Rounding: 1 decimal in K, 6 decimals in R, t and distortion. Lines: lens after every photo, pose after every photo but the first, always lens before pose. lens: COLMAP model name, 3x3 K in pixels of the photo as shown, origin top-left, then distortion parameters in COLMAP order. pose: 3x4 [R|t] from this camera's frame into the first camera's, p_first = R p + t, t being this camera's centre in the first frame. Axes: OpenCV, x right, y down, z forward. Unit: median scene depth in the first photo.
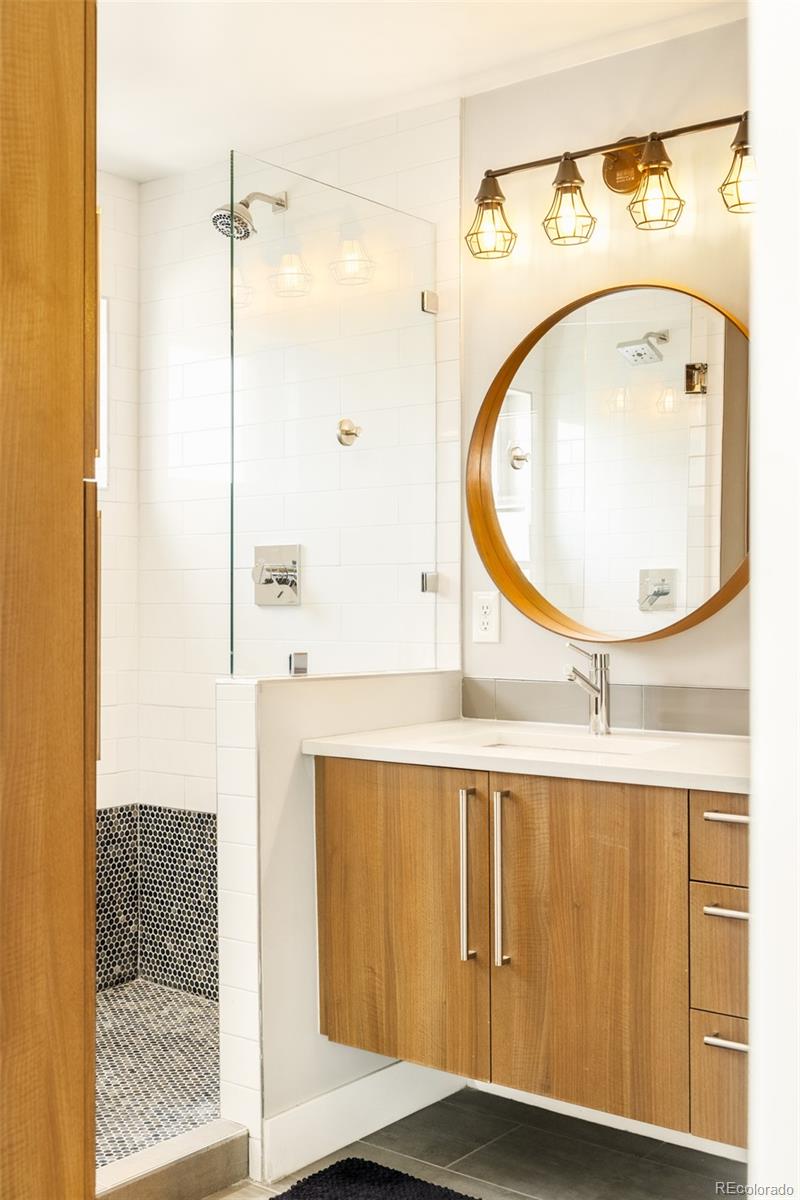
lens RADIAL K [[1367.9, 0, 400.0], [0, 1367.9, 600.0], [0, 0, 1]] dist [-0.002244, 0.006452]
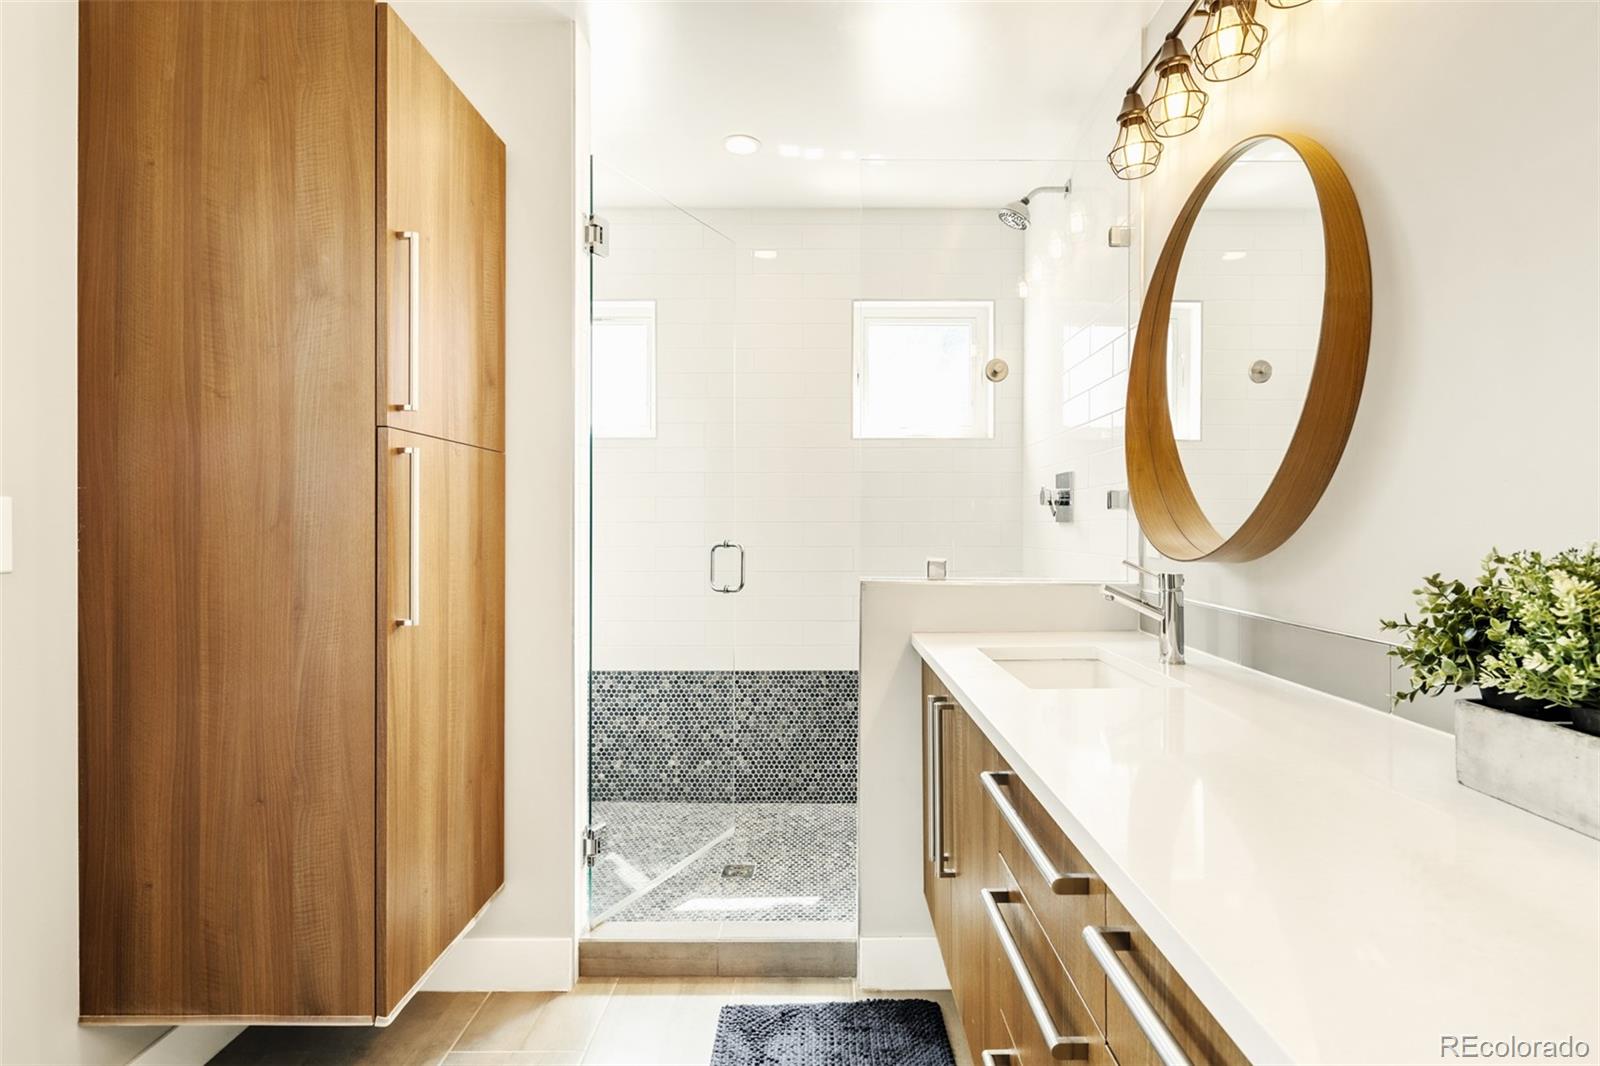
lens RADIAL K [[755.0, 0, 800.0], [0, 755.0, 533.0], [0, 0, 1]] dist [0.000834, 0.000058]
pose [[0.605454, 0.003307, -0.795873, 0.675460], [0.000789, 0.999988, 0.004756, 0.019563], [0.795880, -0.003507, 0.605445, 0.893895]]
